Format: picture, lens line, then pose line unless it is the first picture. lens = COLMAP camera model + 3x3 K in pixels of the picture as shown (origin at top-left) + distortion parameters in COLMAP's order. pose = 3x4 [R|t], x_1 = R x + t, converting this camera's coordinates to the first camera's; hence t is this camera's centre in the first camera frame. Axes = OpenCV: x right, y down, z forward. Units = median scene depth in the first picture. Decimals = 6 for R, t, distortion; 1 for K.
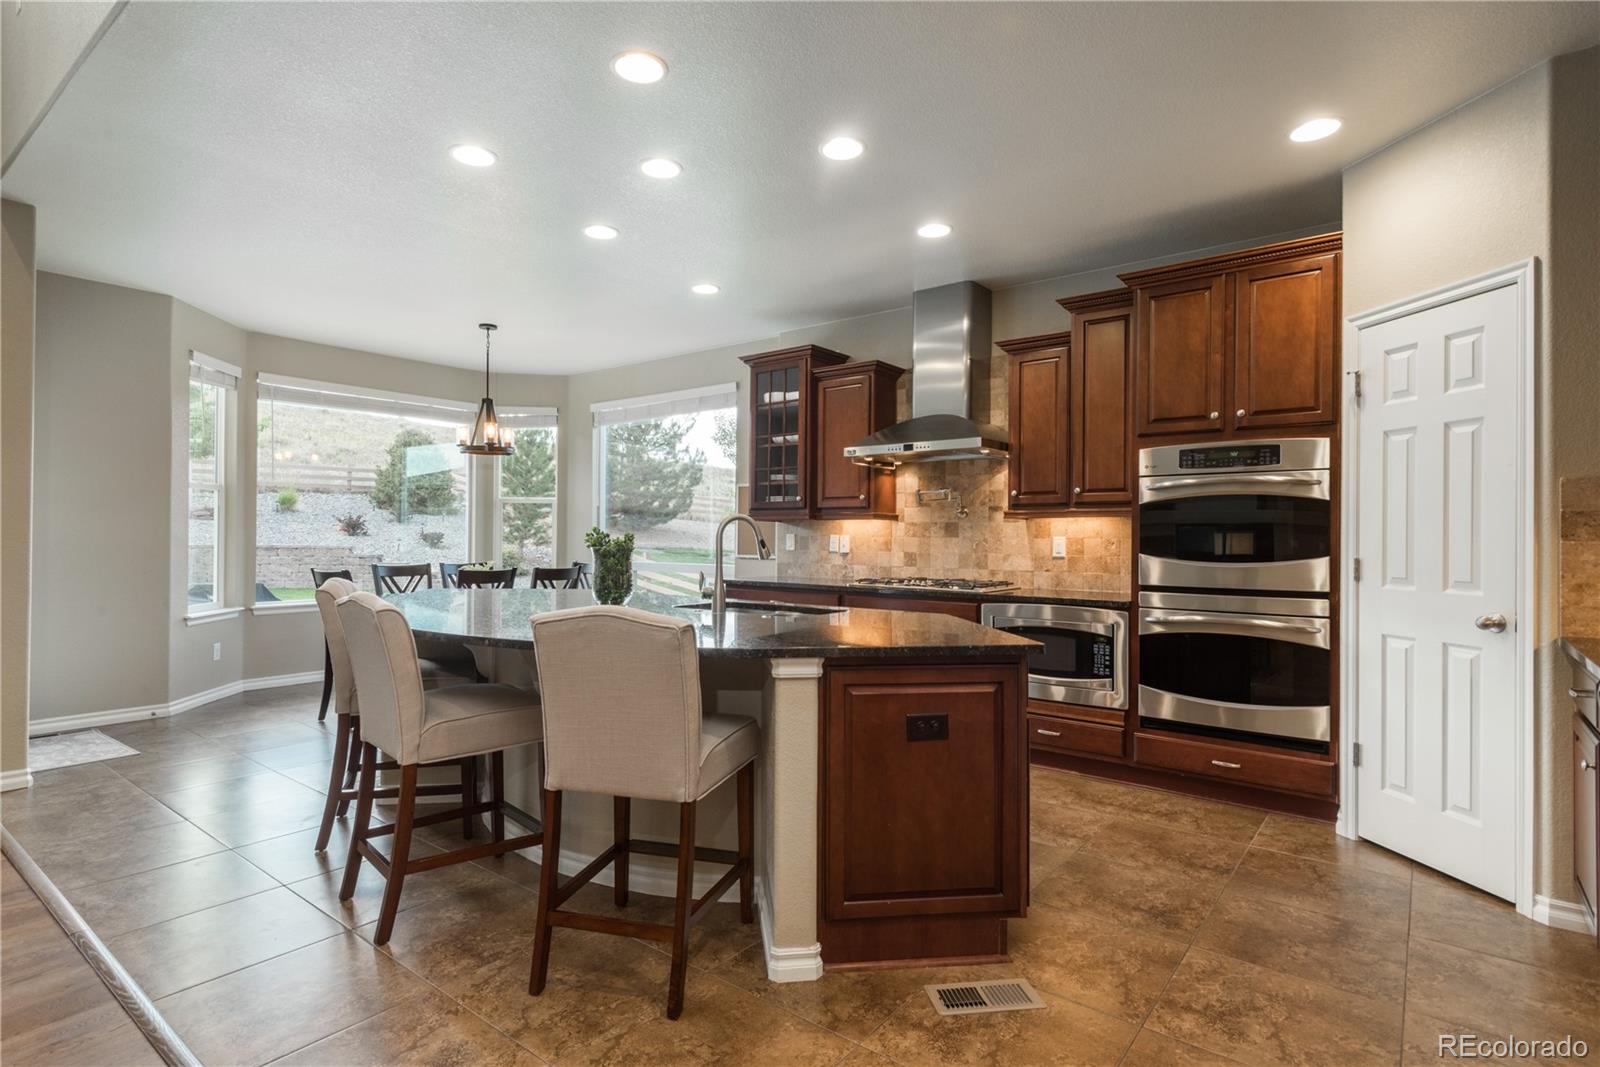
lens RADIAL K [[808.3, 0, 796.5], [0, 808.3, 532.0], [0, 0, 1]] dist [0.009956, -0.003546]
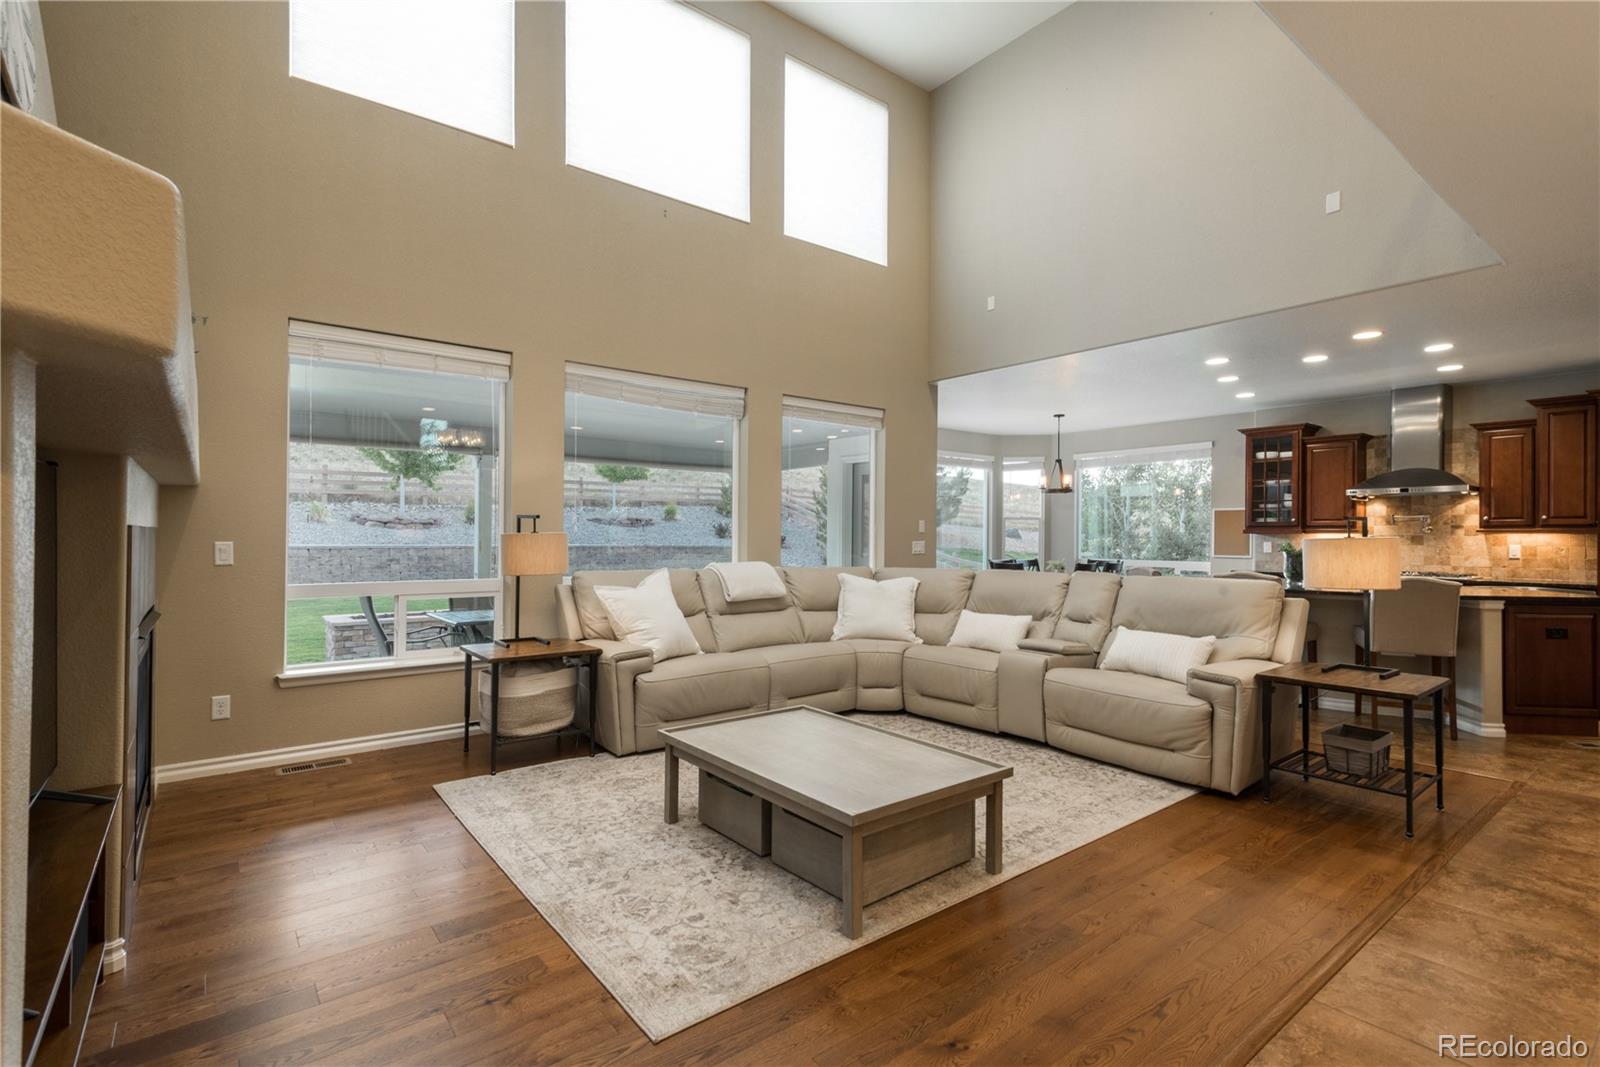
lens RADIAL K [[751.8, 0, 774.9], [0, 751.8, 535.0], [0, 0, 1]] dist [0.024091, -0.005856]
pose [[0.968381, -0.000640, -0.249475, -0.608670], [0.001602, 0.999992, 0.003653, -0.019093], [0.249471, -0.003938, 0.968374, -0.693501]]
